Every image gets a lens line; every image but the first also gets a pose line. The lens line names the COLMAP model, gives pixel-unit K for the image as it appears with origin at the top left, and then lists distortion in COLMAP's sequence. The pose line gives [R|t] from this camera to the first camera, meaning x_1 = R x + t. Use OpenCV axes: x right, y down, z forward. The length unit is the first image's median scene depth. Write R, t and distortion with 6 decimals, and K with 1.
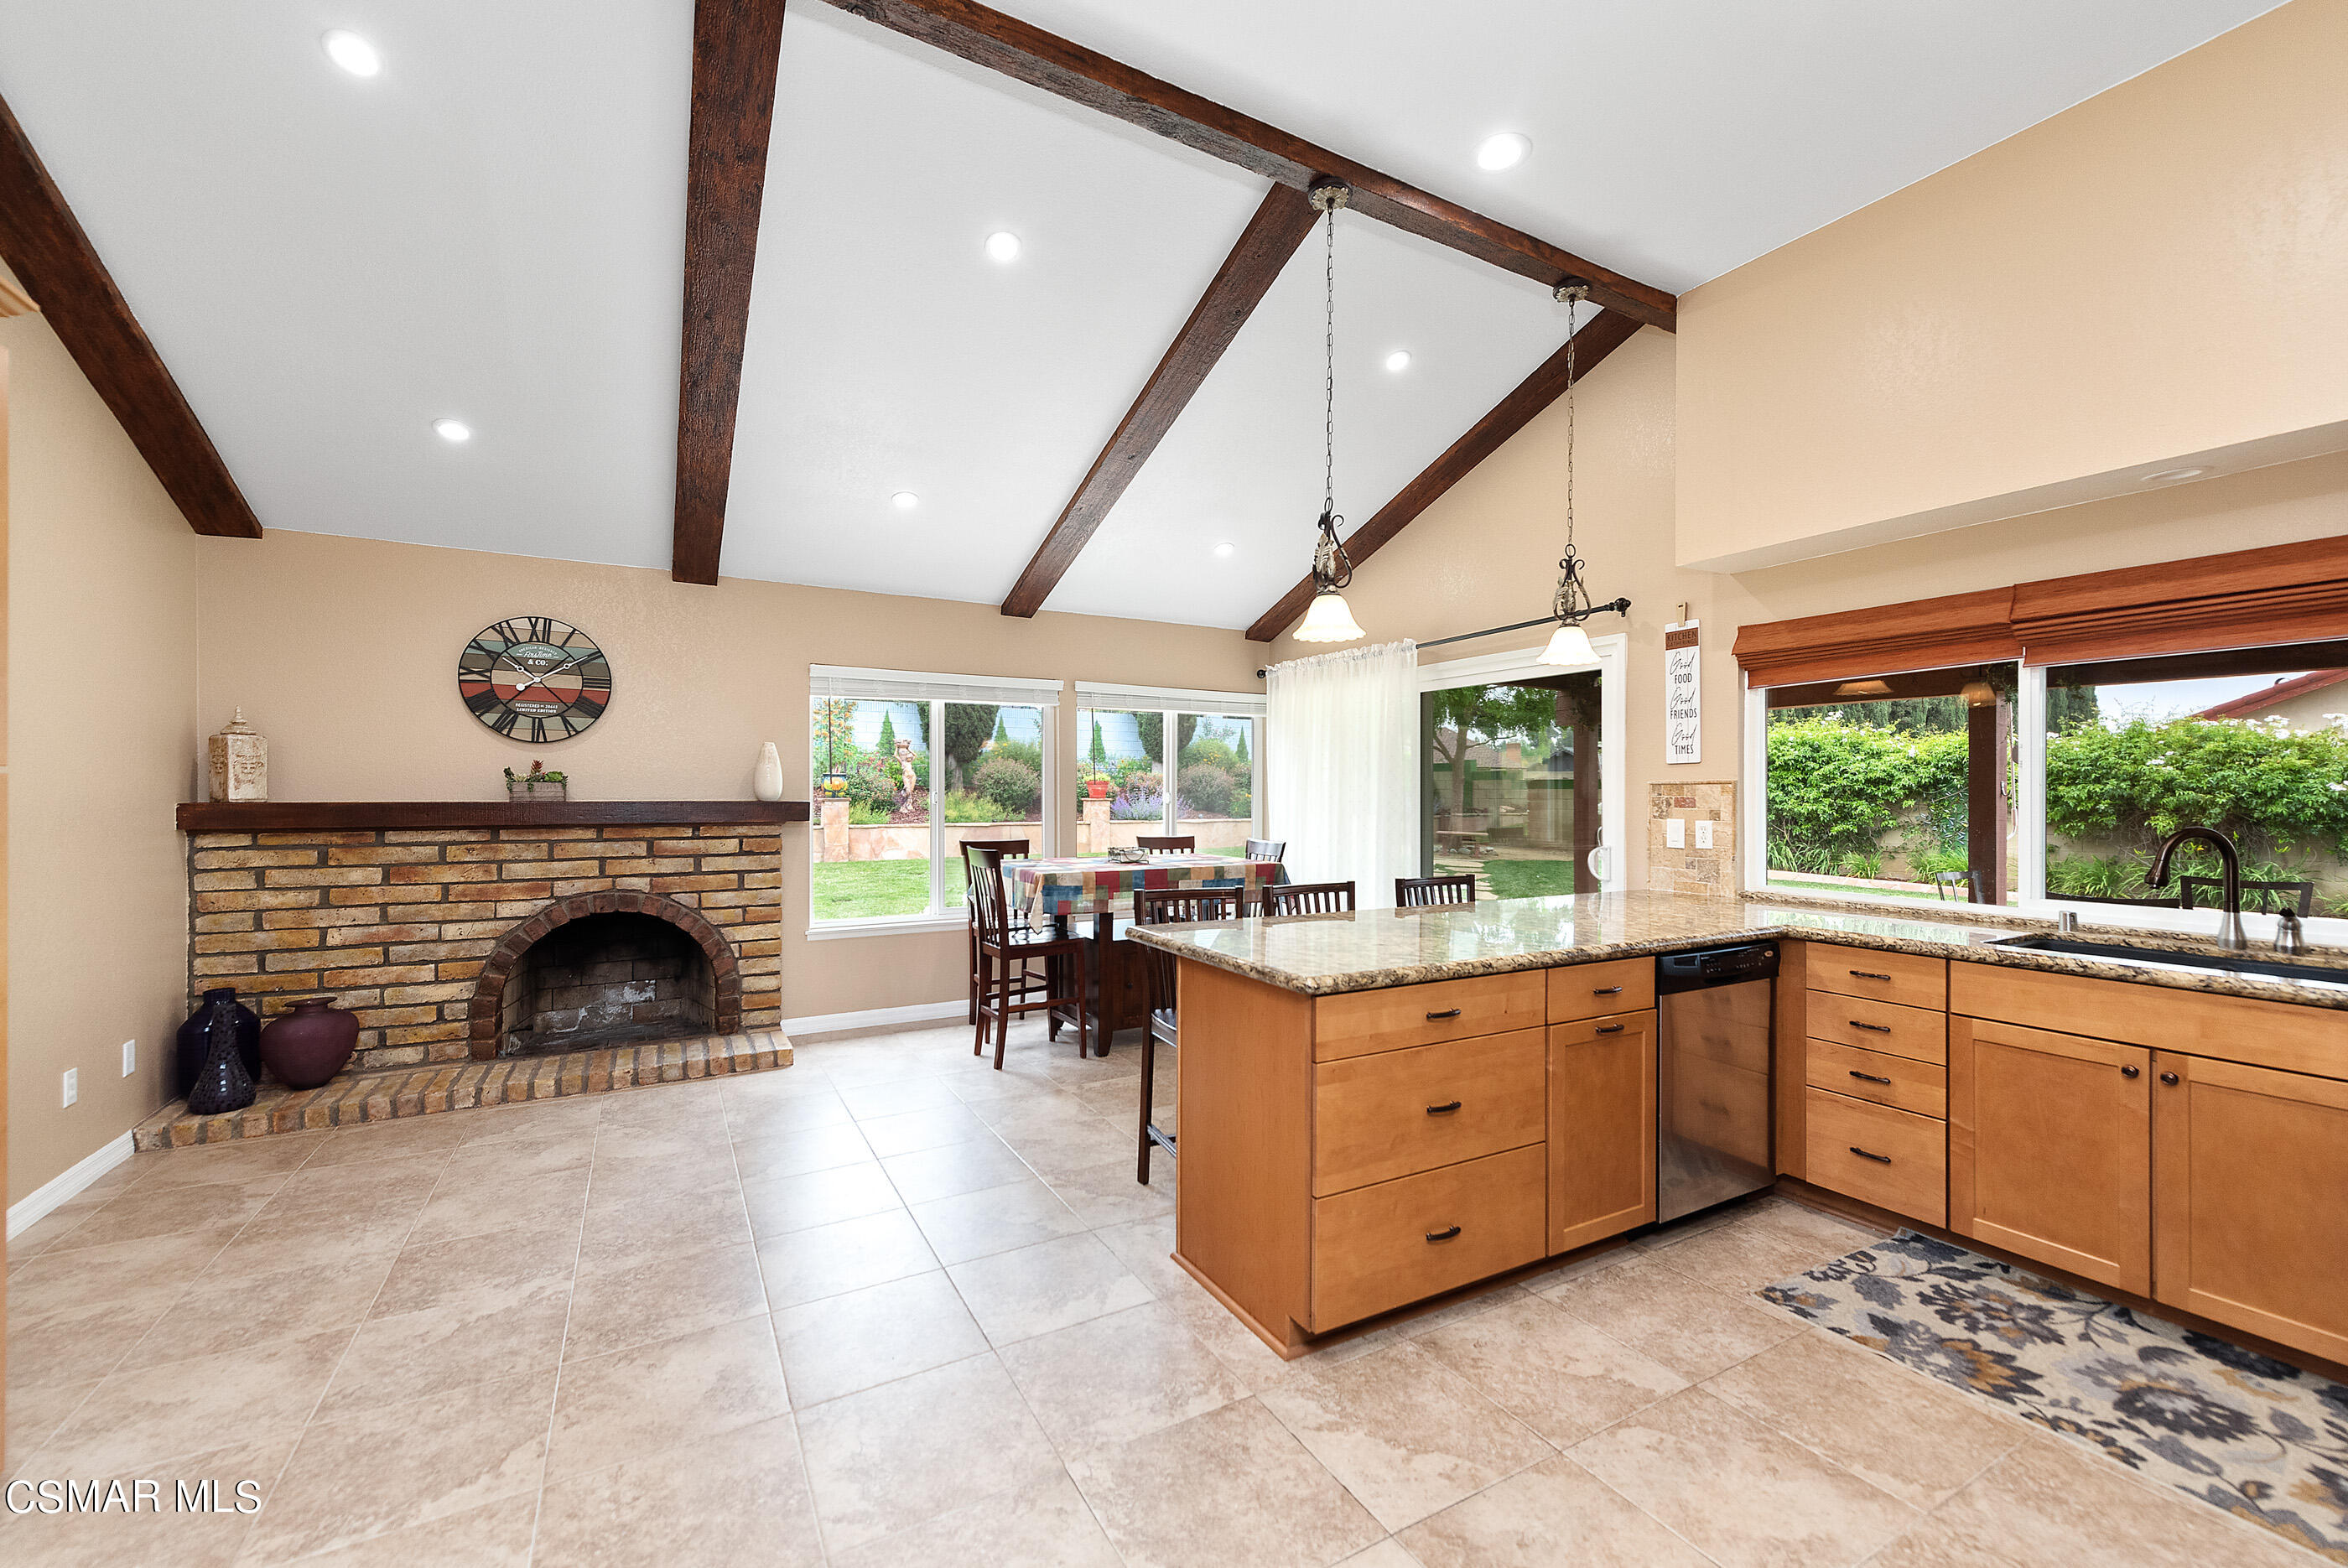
lens RADIAL K [[951.3, 0, 1183.5], [0, 951.3, 790.9], [0, 0, 1]] dist [0.015193, -0.005071]
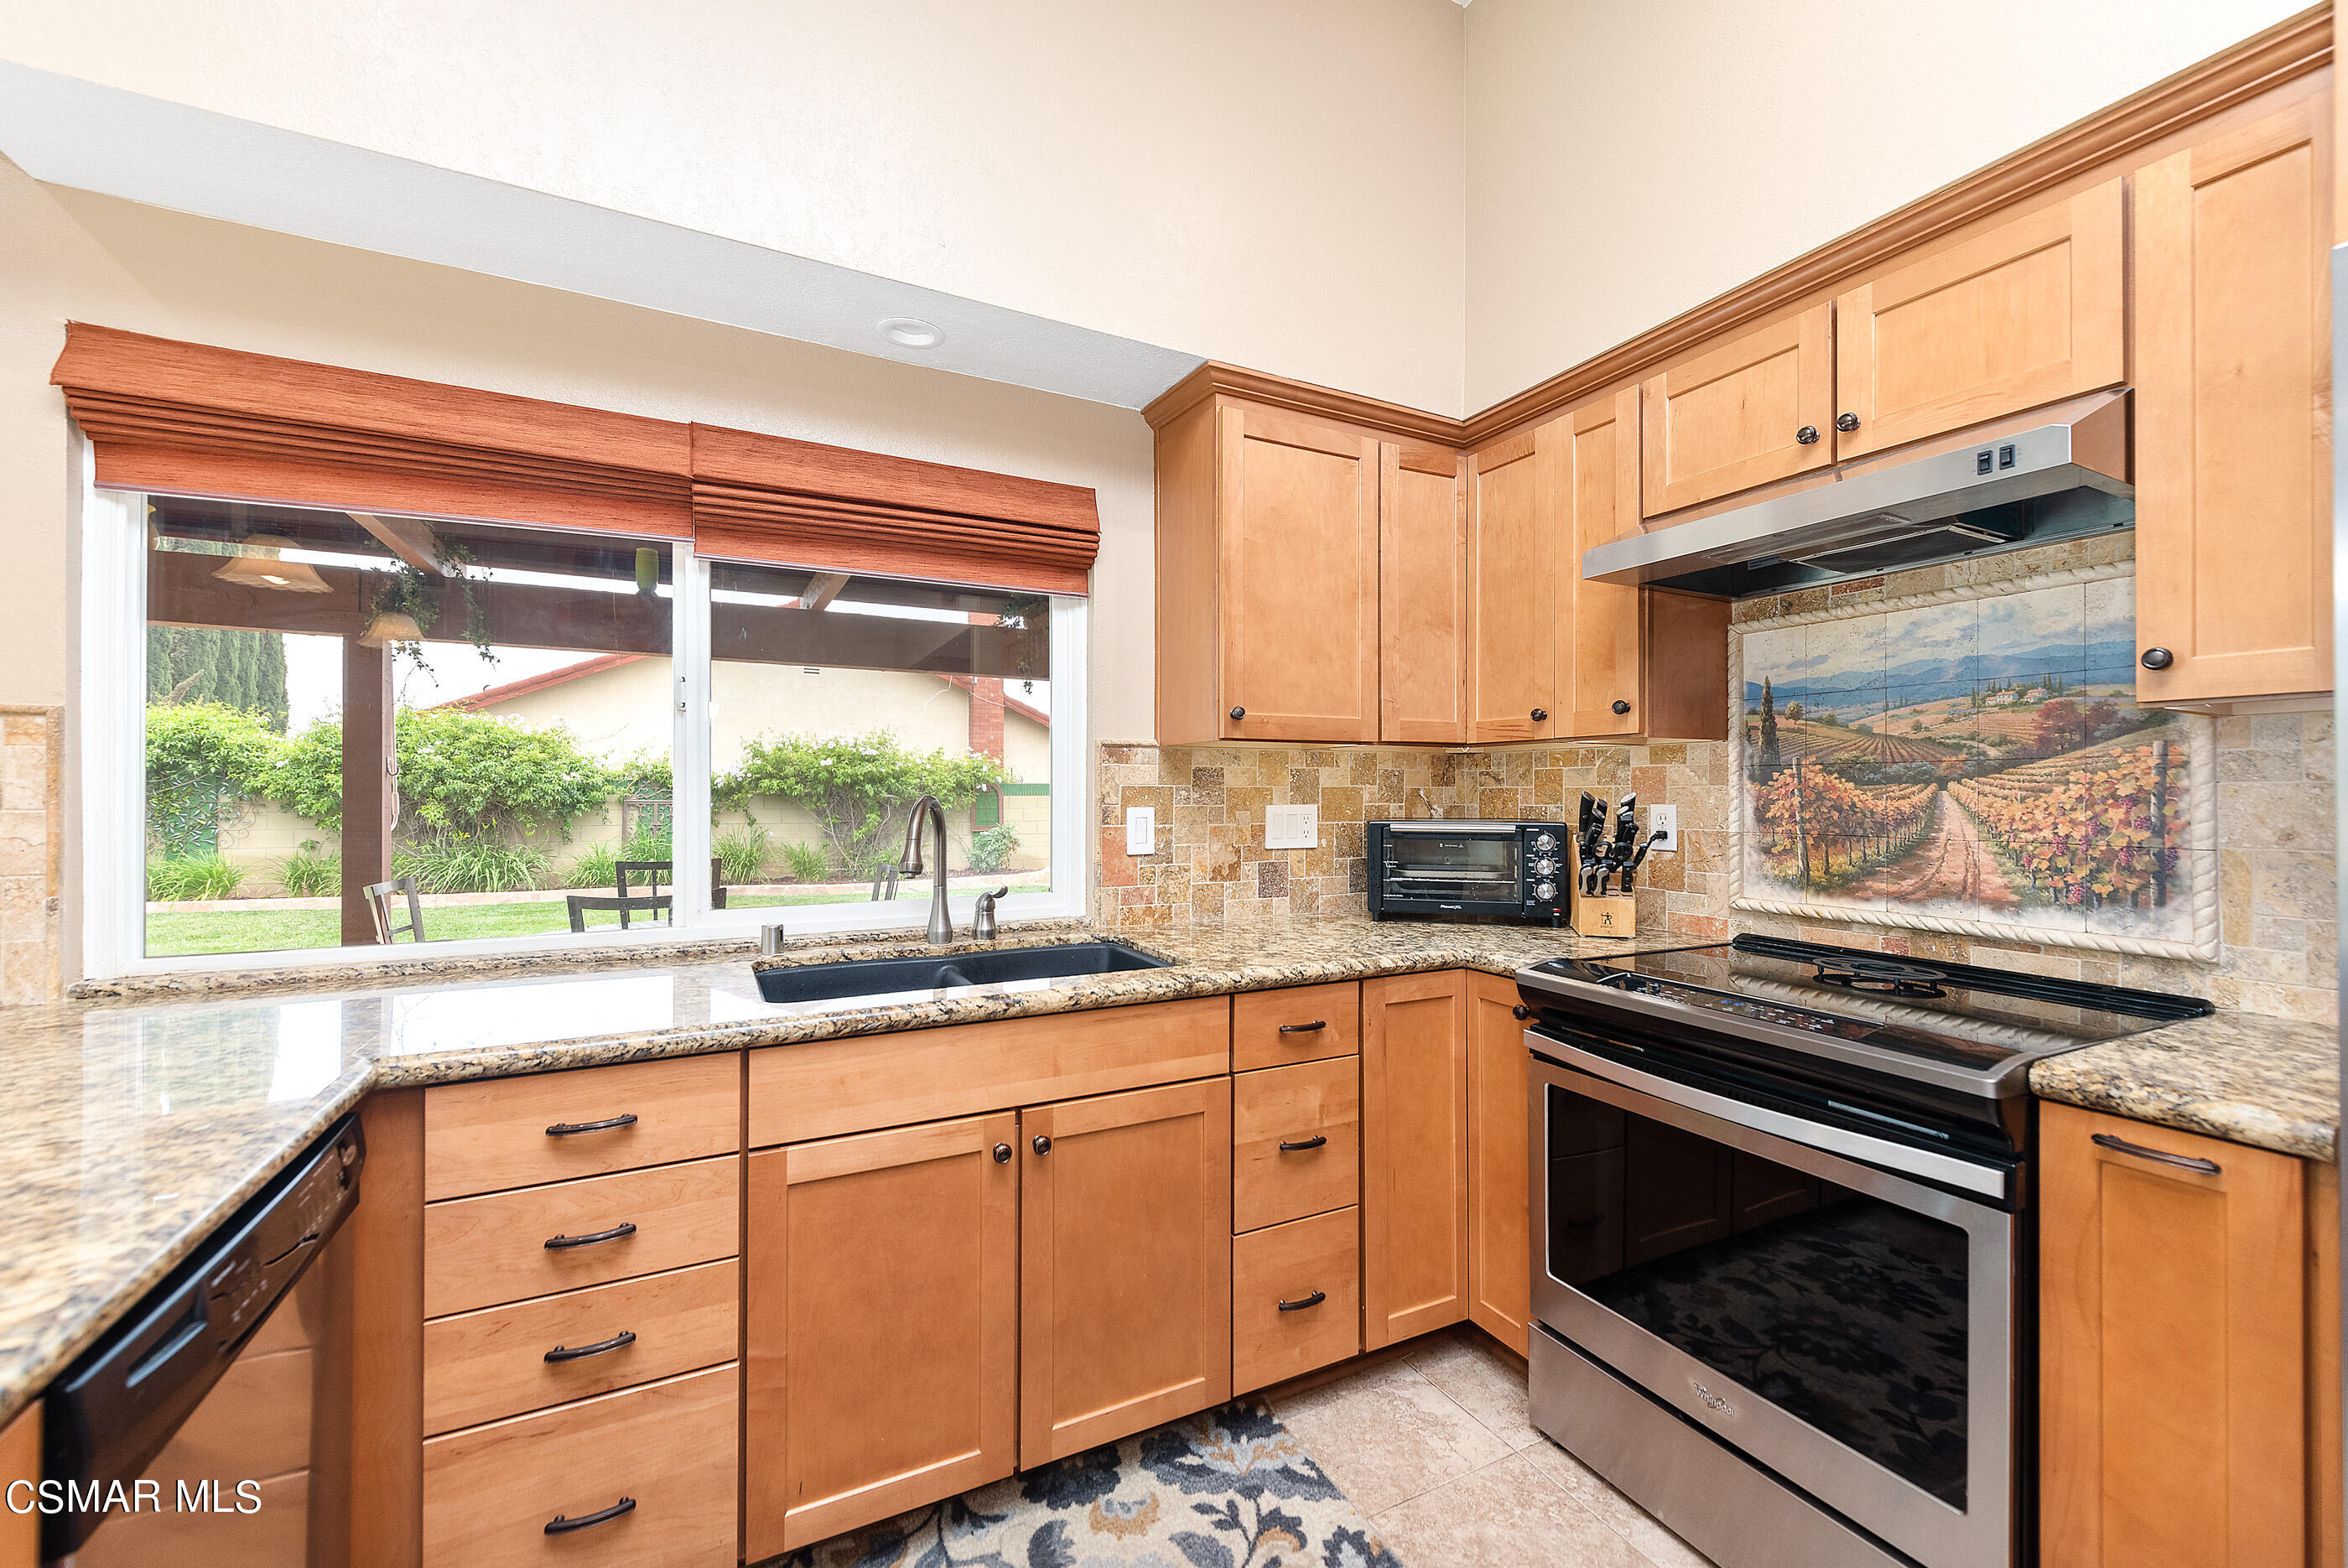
lens RADIAL K [[933.4, 0, 1183.2], [0, 933.4, 788.8], [0, 0, 1]] dist [0.012638, -0.004772]
pose [[0.035311, 0.001449, 0.999375, 0.188220], [-0.002921, 0.999995, -0.001346, 0.020698], [-0.999372, -0.002872, 0.035315, 0.479627]]
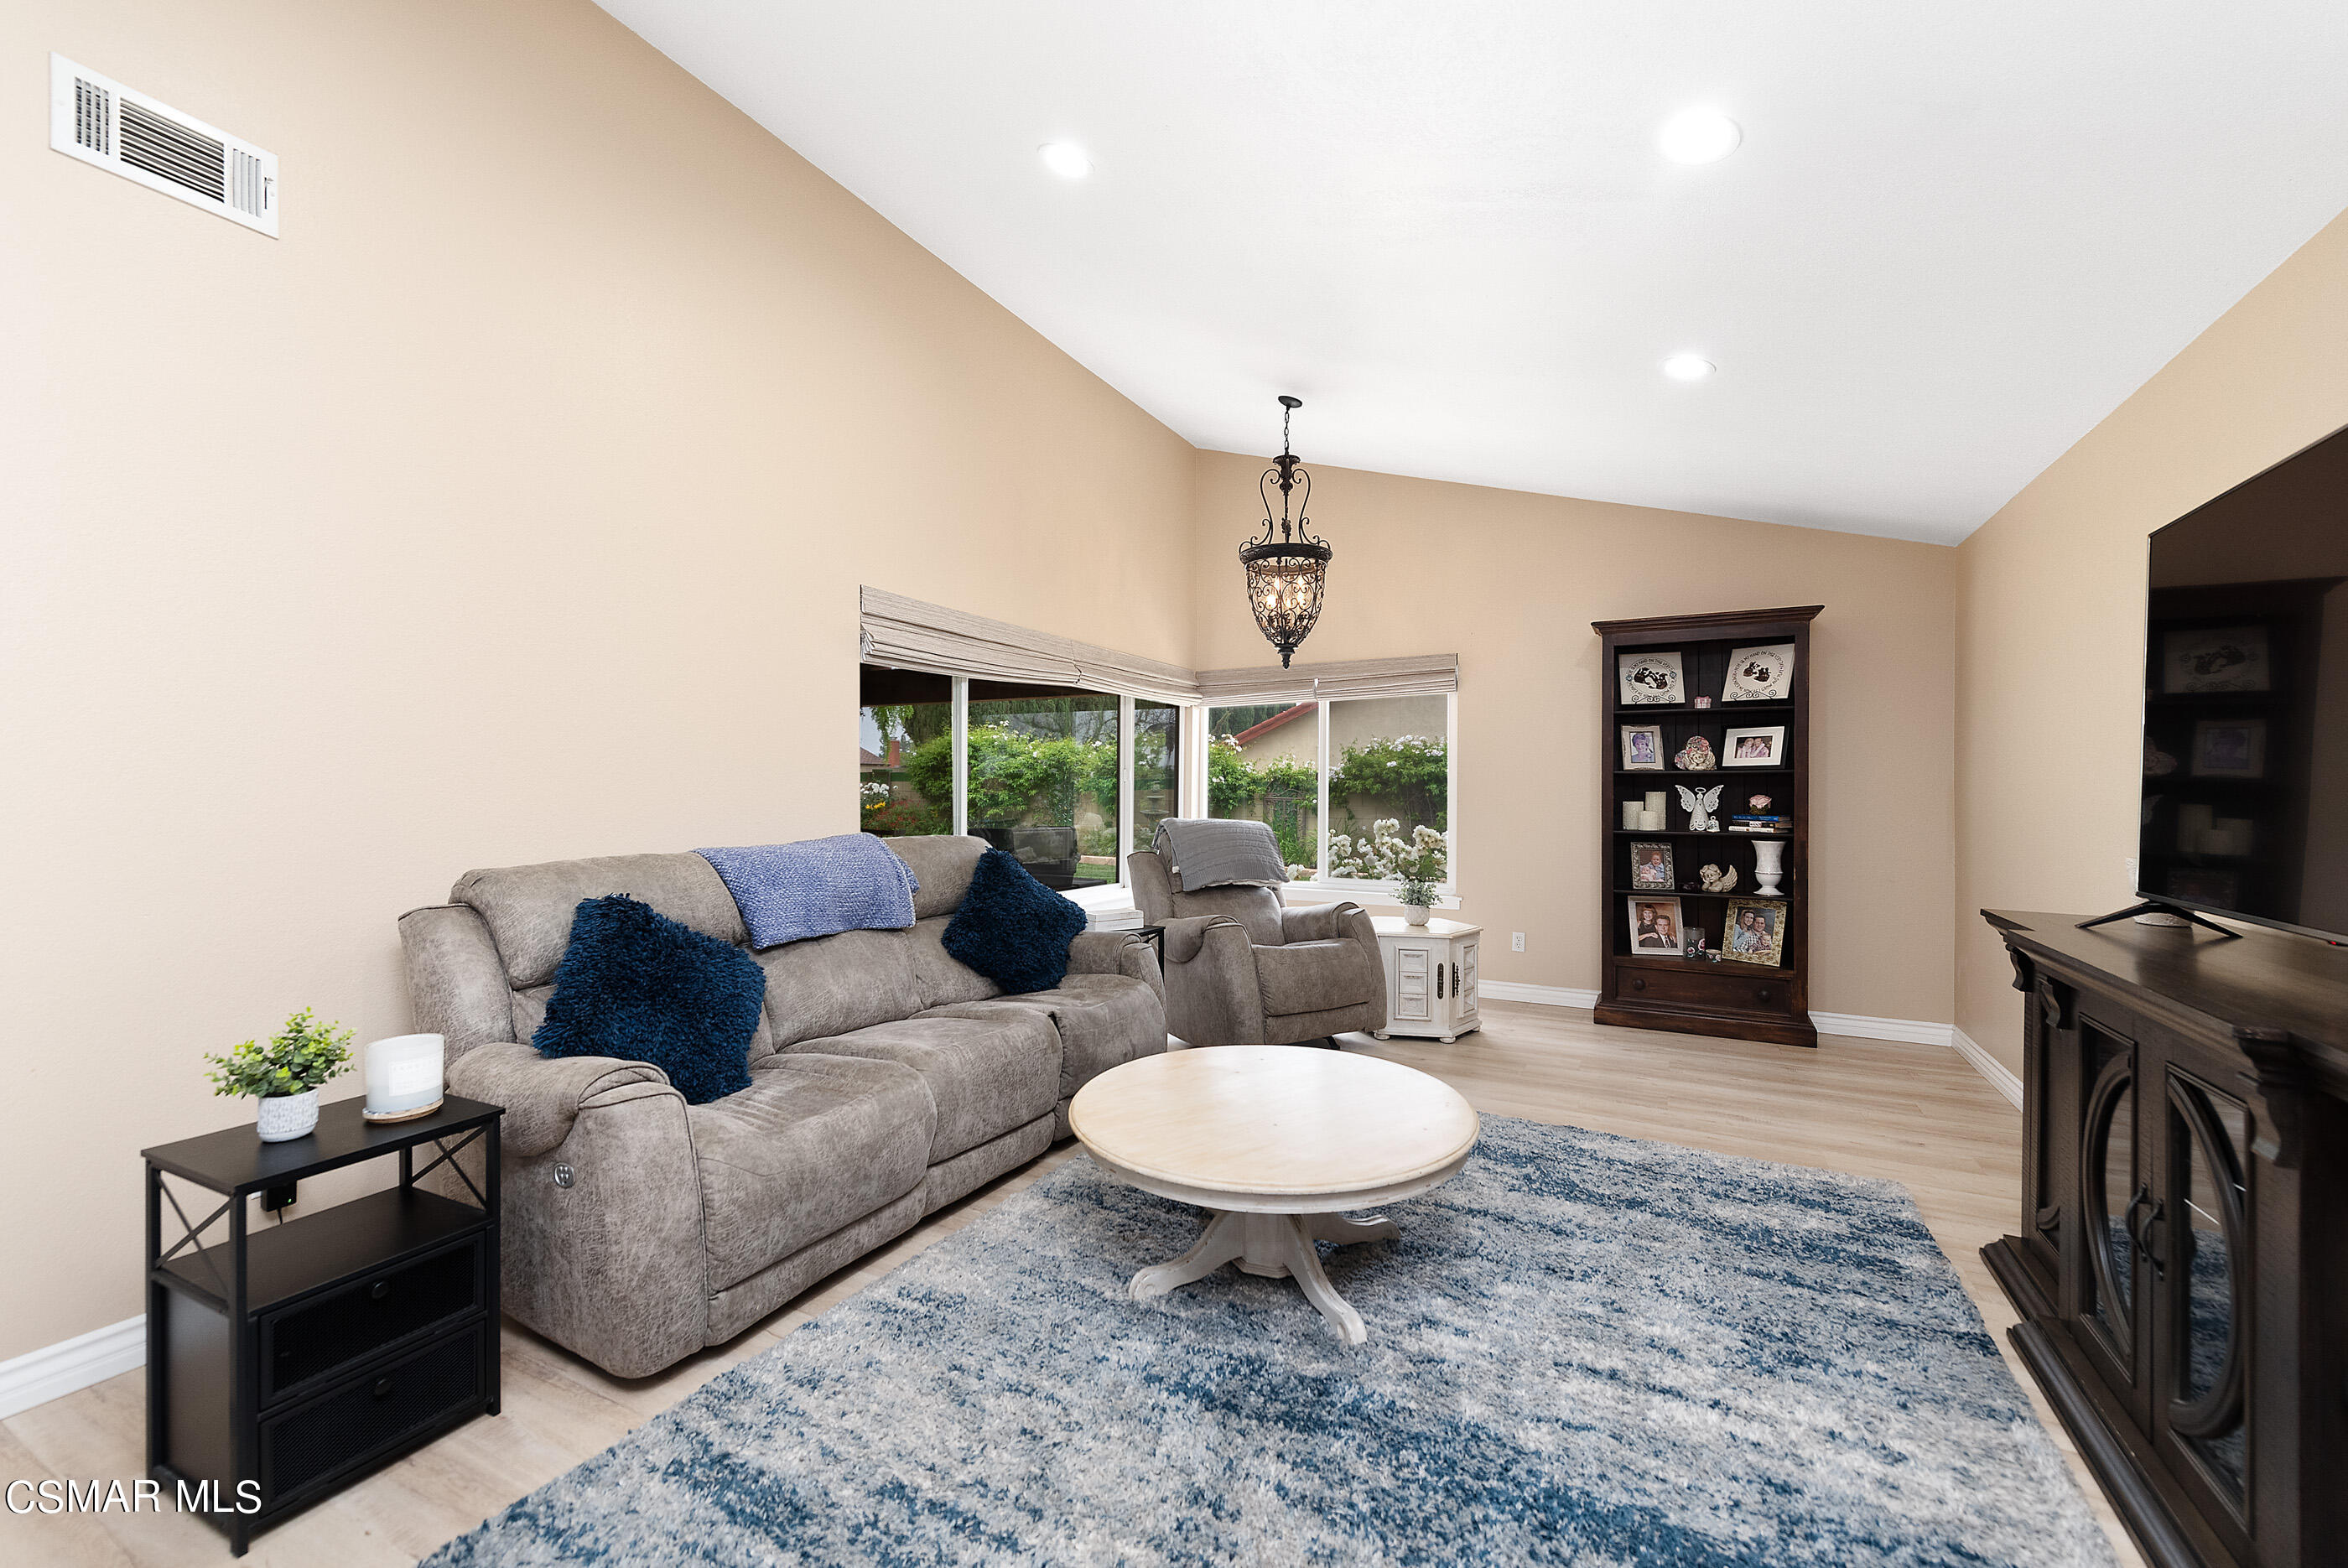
lens RADIAL K [[945.4, 0, 1181.5], [0, 945.4, 790.1], [0, 0, 1]] dist [0.015019, -0.005021]
pose [[0.840345, 0.000777, 0.542051, 0.706596], [-0.001871, 0.999997, 0.001467, 0.023732], [-0.542048, -0.002247, 0.840344, -0.640071]]
